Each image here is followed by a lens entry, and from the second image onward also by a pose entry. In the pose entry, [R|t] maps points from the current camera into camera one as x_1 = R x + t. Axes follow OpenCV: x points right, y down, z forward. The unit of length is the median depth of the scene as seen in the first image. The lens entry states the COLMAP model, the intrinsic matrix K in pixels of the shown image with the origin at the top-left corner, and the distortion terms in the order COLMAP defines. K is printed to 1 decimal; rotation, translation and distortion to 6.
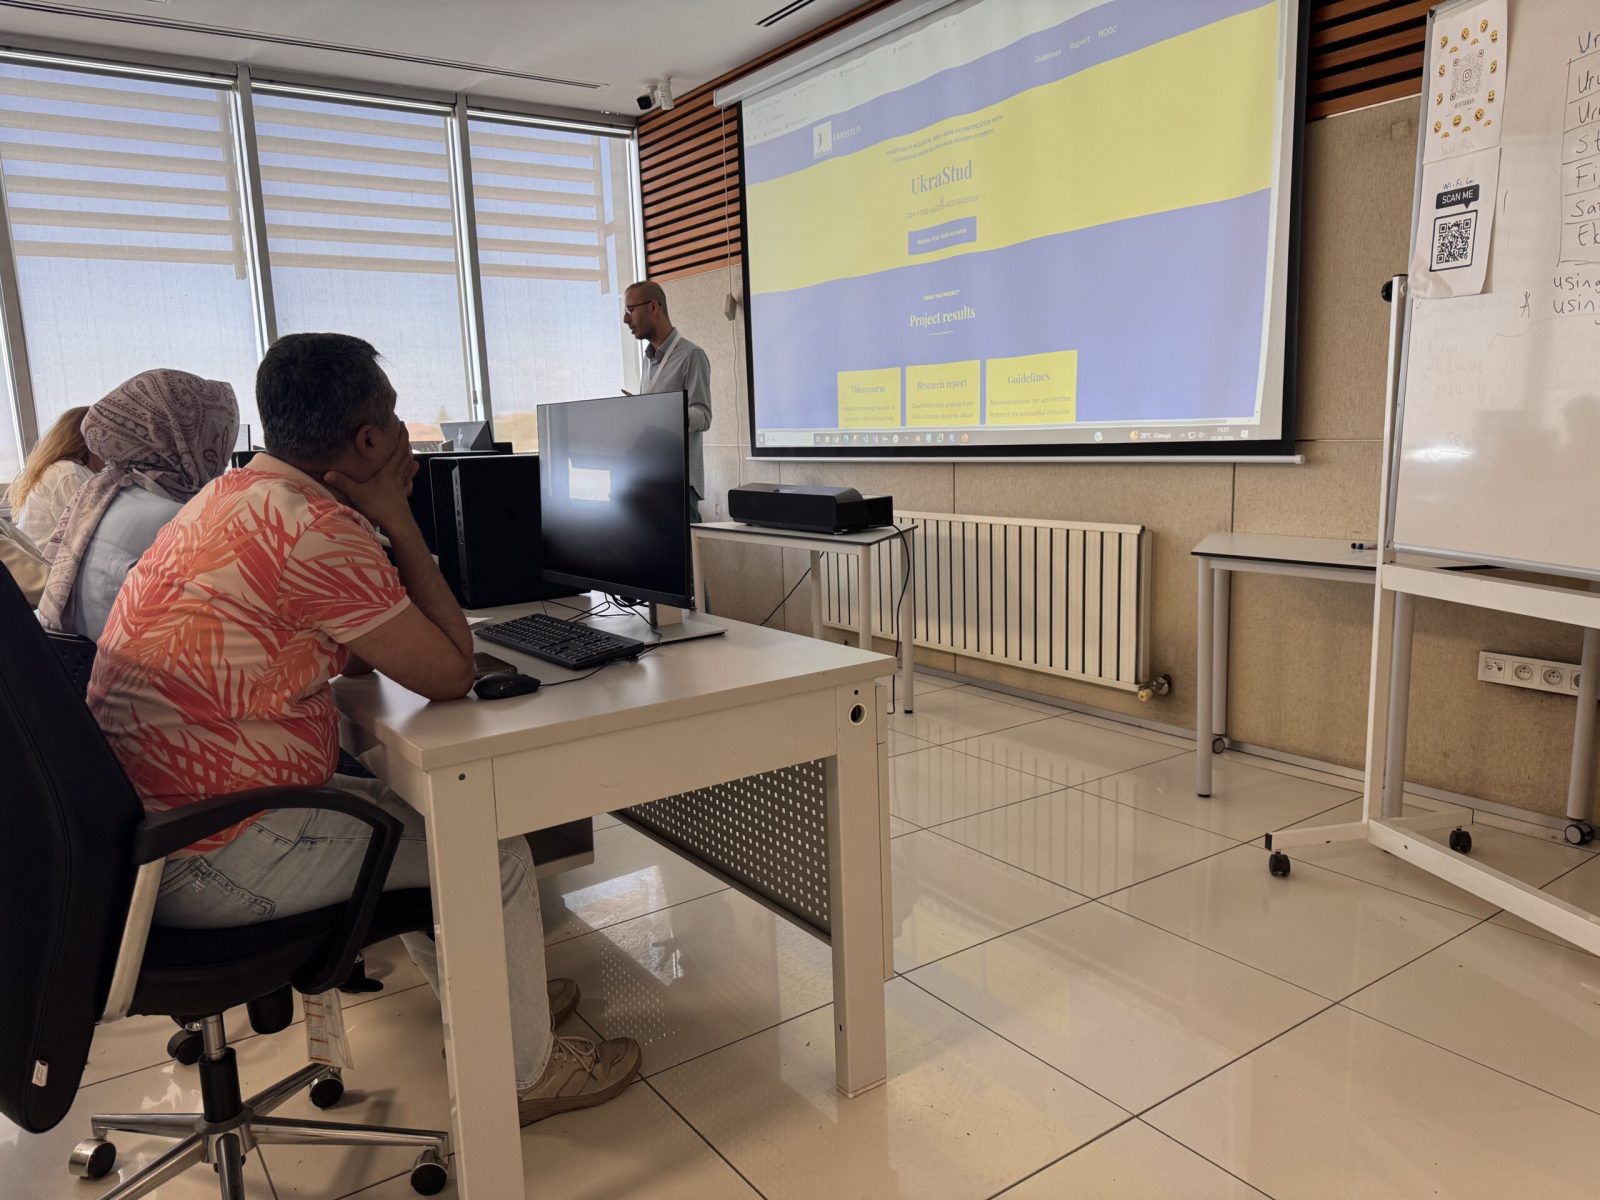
lens RADIAL K [[1130.9, 0, 792.8], [0, 1130.9, 615.7], [0, 0, 1]] dist [0.057920, -0.059261]
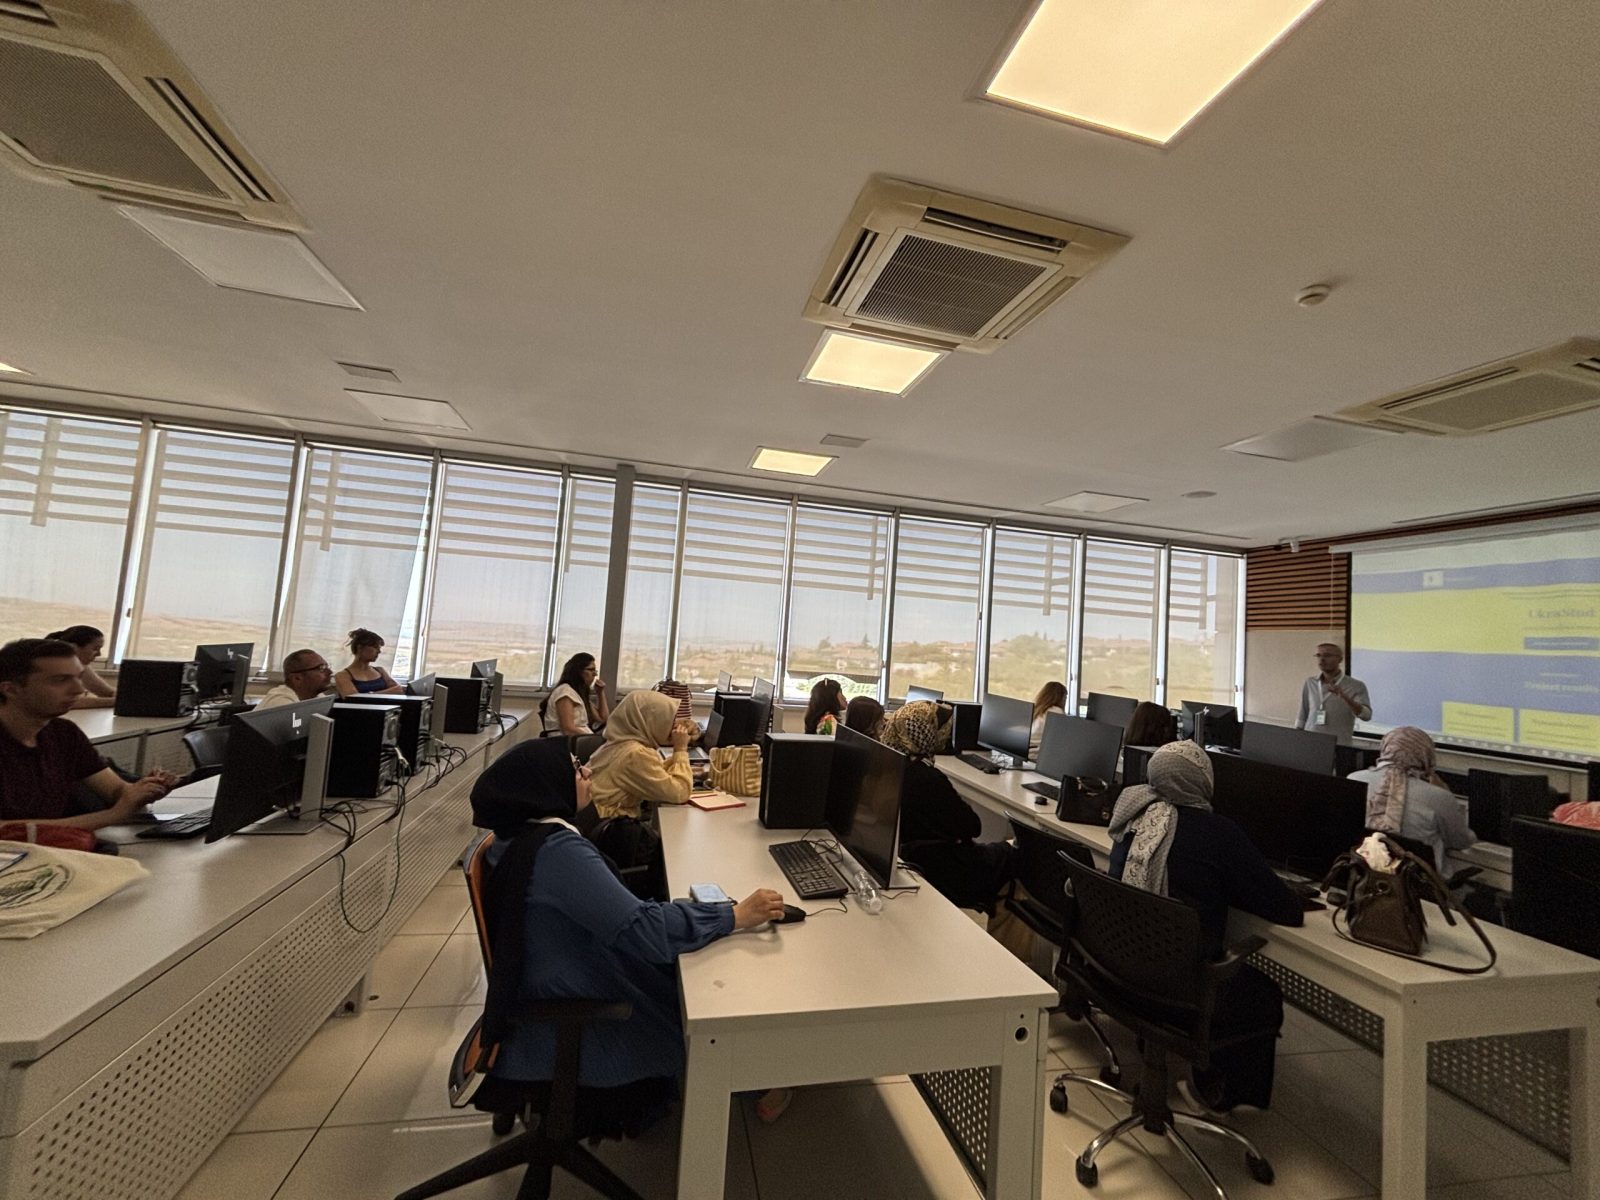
lens RADIAL K [[645.7, 0, 799.3], [0, 645.7, 598.4], [0, 0, 1]] dist [0.000013, 0.000693]
pose [[0.920896, 0.075715, -0.382385, -0.601250], [-0.166713, 0.963215, -0.210771, 0.013471], [0.352361, 0.257847, 0.899643, -0.364644]]
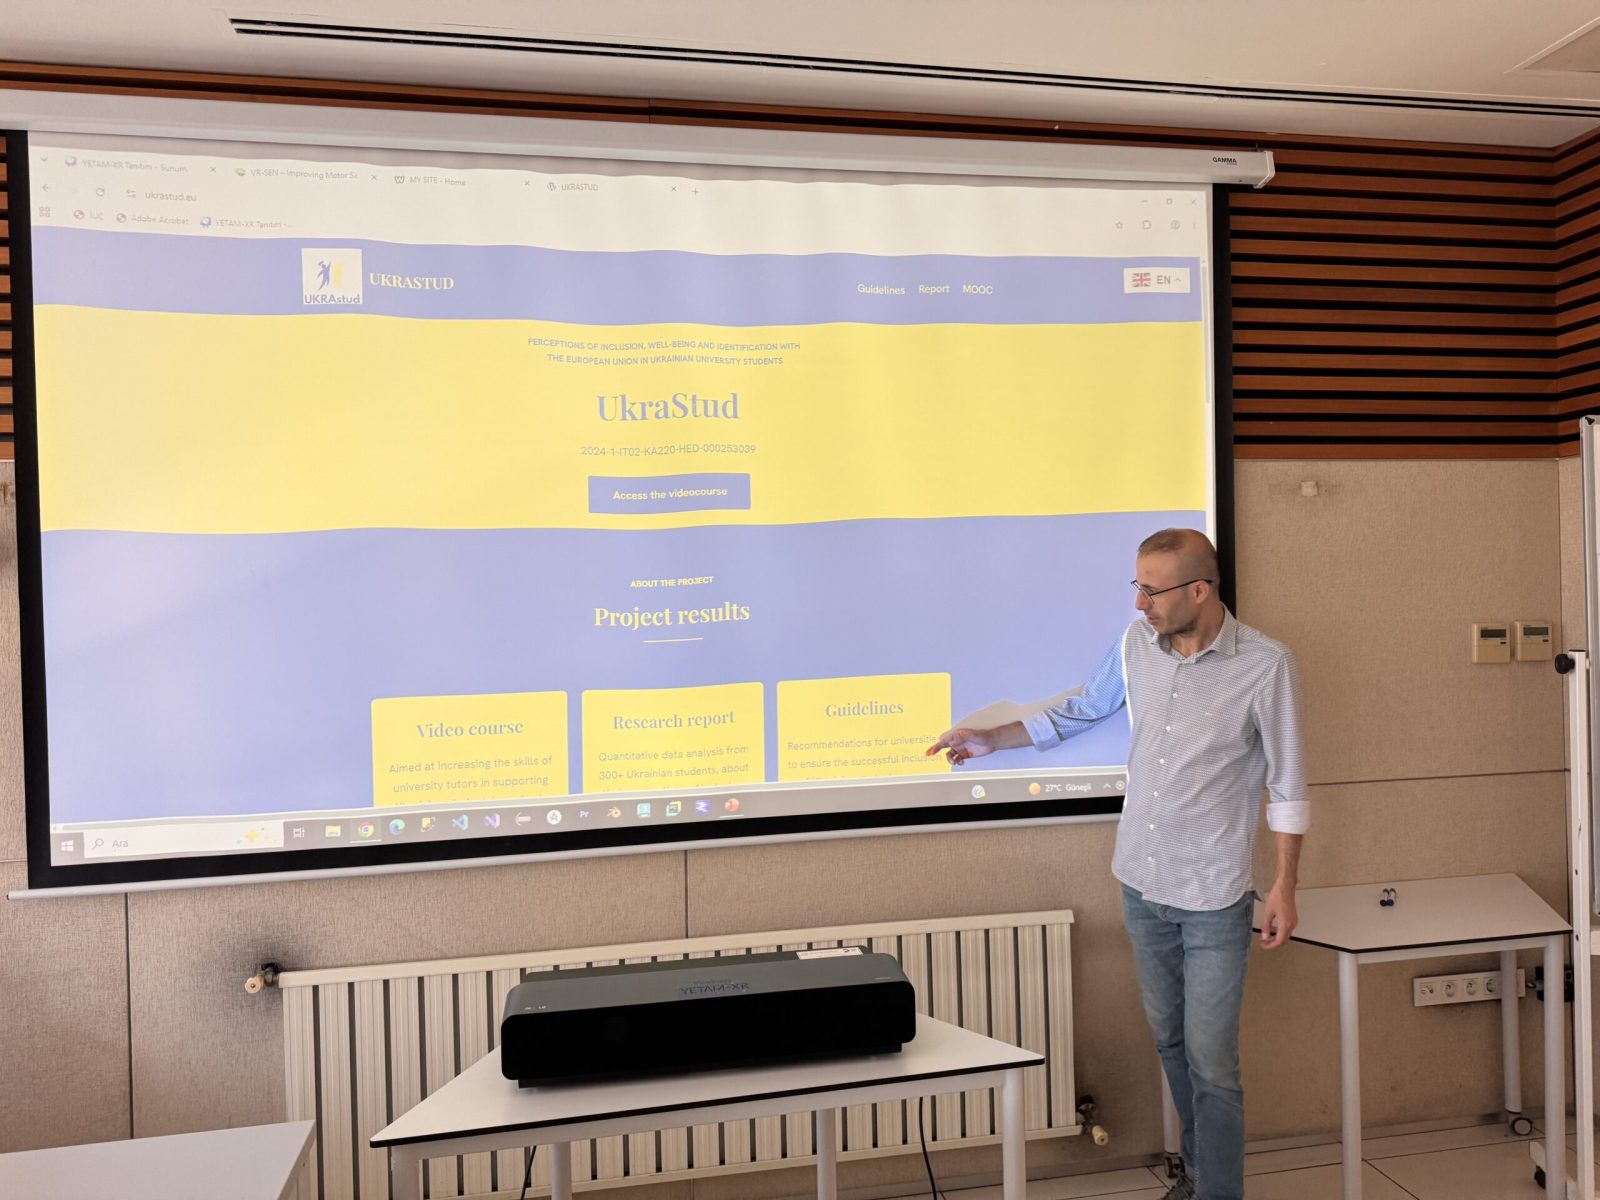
lens RADIAL K [[1130.9, 0, 810.5], [0, 1130.9, 602.0], [0, 0, 1]] dist [0.057920, -0.059261]
pose [[0.417219, 0.041612, 0.907853, -0.409752], [0.173437, 0.976946, -0.124485, -0.186137], [-0.892103, 0.209393, 0.400384, 0.706958]]
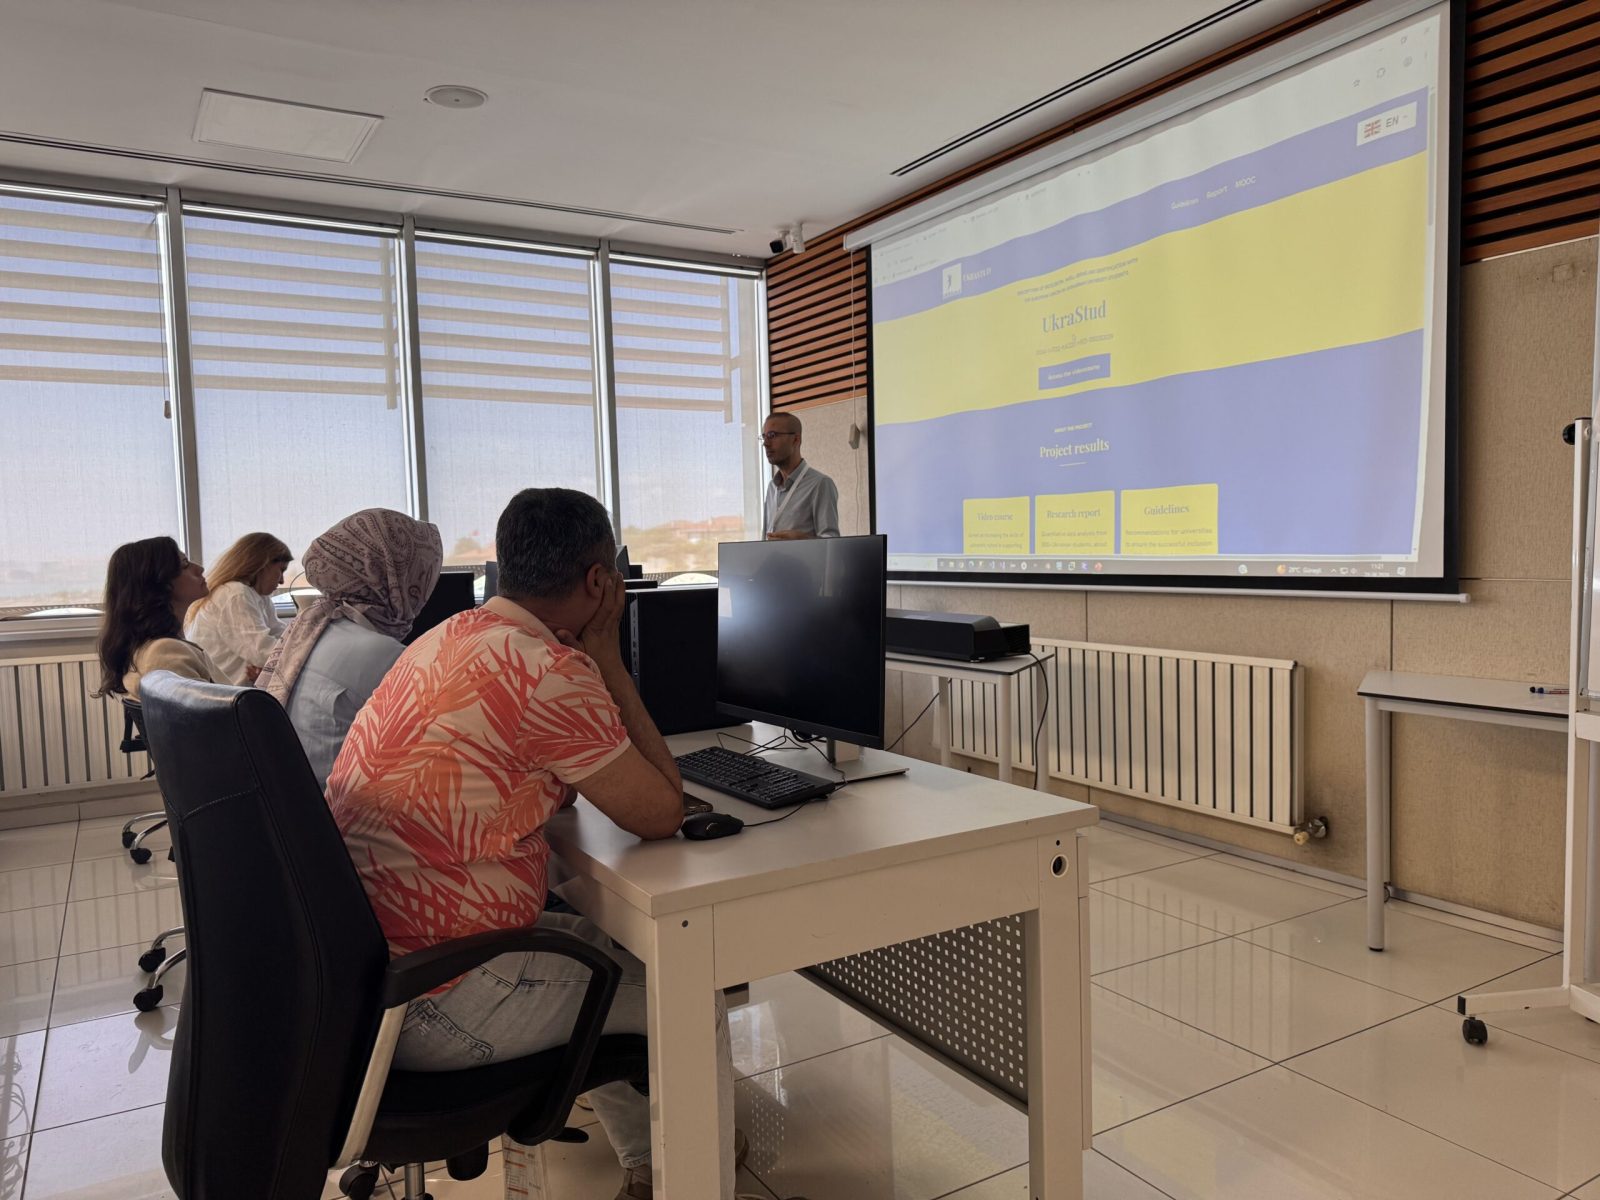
lens RADIAL K [[1130.9, 0, 800.5], [0, 1130.9, 612.7], [0, 0, 1]] dist [0.057920, -0.059261]
pose [[0.997577, 0.014160, -0.068117, -0.041553], [-0.021113, 0.994512, -0.102465, -0.009613], [0.066293, 0.103655, 0.992402, -0.003106]]
